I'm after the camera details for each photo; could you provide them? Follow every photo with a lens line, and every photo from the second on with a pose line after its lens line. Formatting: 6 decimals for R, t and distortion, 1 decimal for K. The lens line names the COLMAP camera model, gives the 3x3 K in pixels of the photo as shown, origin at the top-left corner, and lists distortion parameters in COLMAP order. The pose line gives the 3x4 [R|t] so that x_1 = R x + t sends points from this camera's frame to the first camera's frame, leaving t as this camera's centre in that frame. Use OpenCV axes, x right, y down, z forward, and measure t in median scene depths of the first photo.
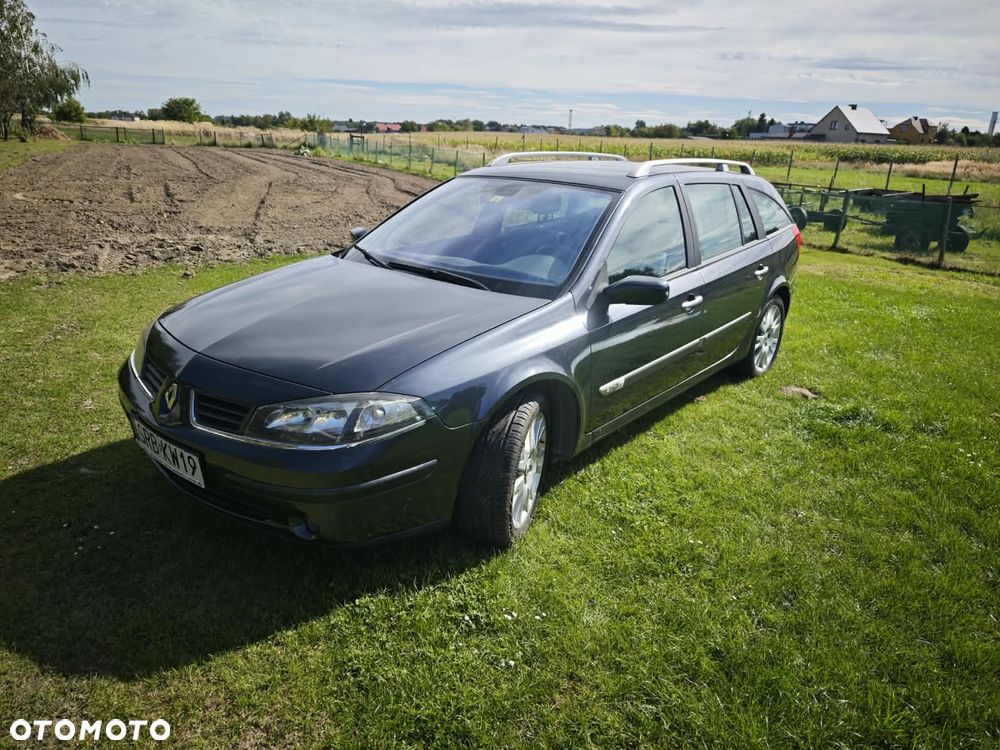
lens RADIAL K [[677.7, 0, 502.3], [0, 677.7, 360.5], [0, 0, 1]] dist [0.028901, -0.027380]
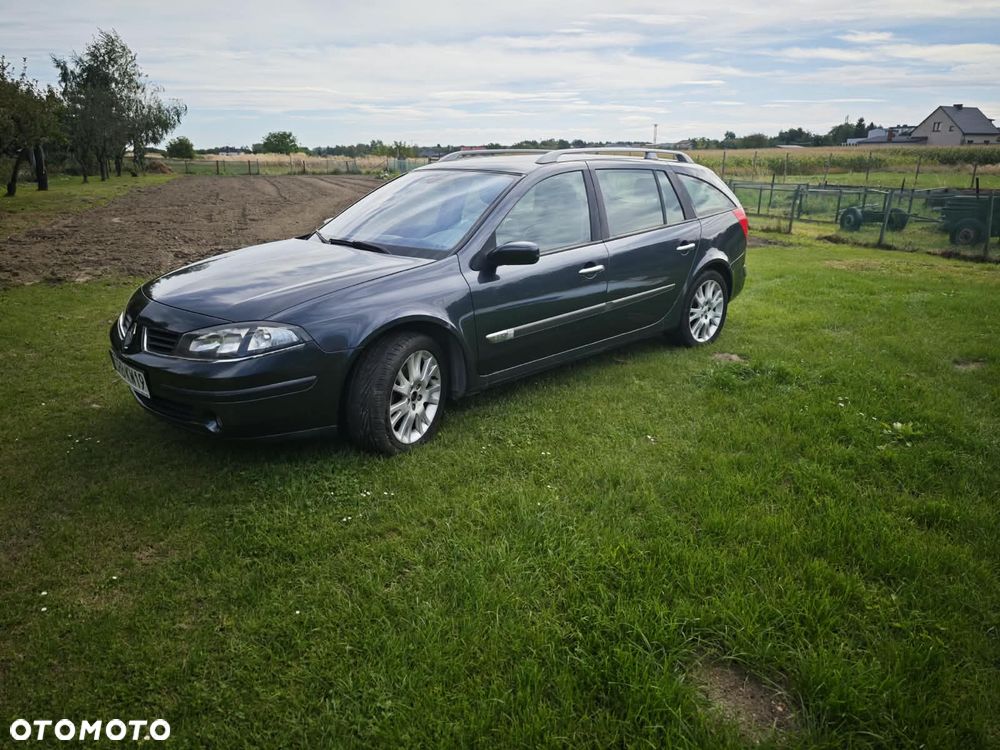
lens RADIAL K [[677.7, 0, 502.3], [0, 677.7, 360.5], [0, 0, 1]] dist [0.028901, -0.027380]
pose [[0.992126, -0.006635, -0.125069, 0.197643], [0.003319, 0.999638, -0.026706, 0.072436], [0.125201, 0.026081, 0.991789, -0.113671]]
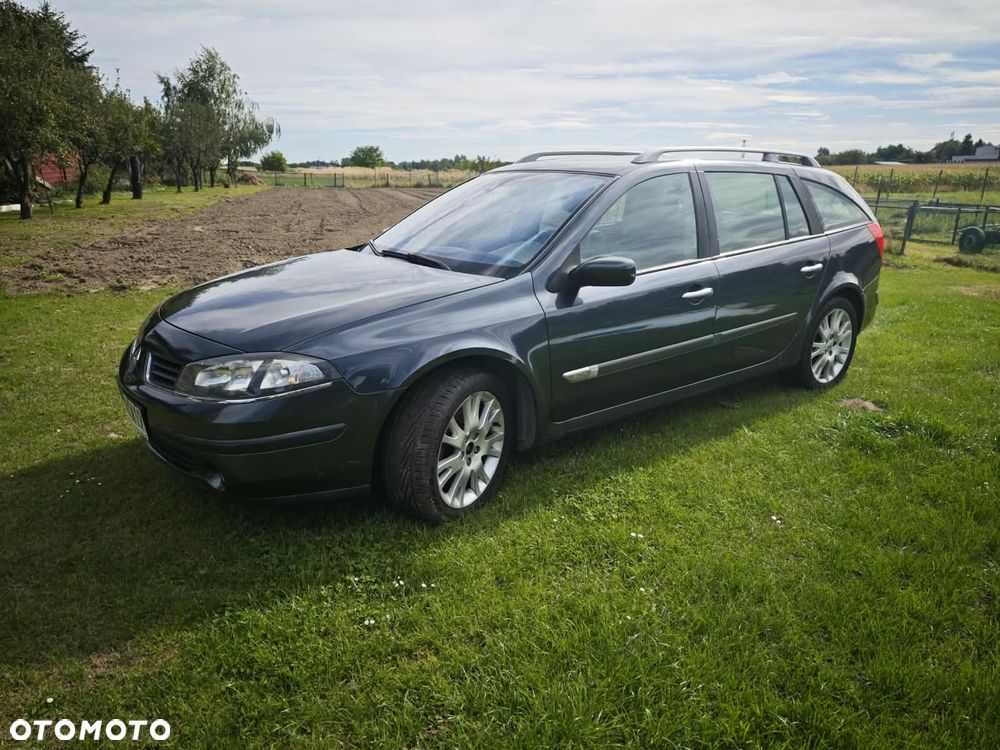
lens RADIAL K [[680.0, 0, 509.9], [0, 680.0, 367.5], [0, 0, 1]] dist [0.026289, -0.027583]
pose [[0.974614, 0.027040, -0.222253, 0.174014], [-0.036157, 0.998659, -0.037056, 0.043489], [0.220953, 0.044151, 0.974285, 0.028866]]
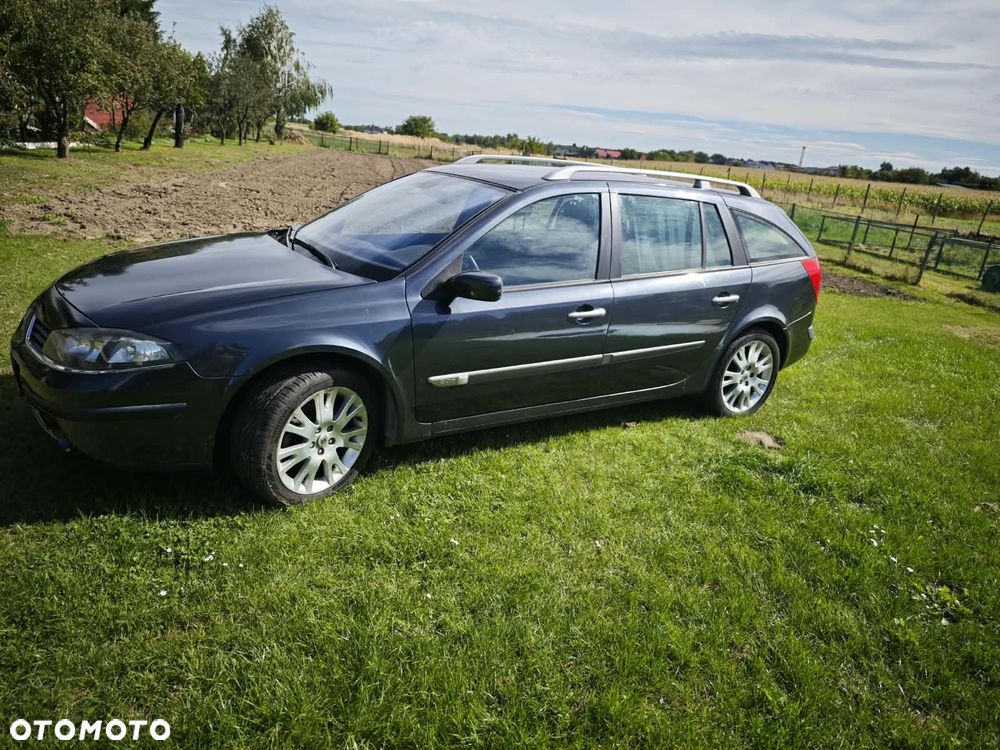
lens RADIAL K [[677.7, 0, 502.3], [0, 677.7, 360.5], [0, 0, 1]] dist [0.028901, -0.027380]
pose [[0.951891, 0.143174, -0.270932, 0.315380], [-0.152686, 0.988172, -0.014246, 0.008273], [0.265688, 0.054929, 0.962493, 0.041915]]
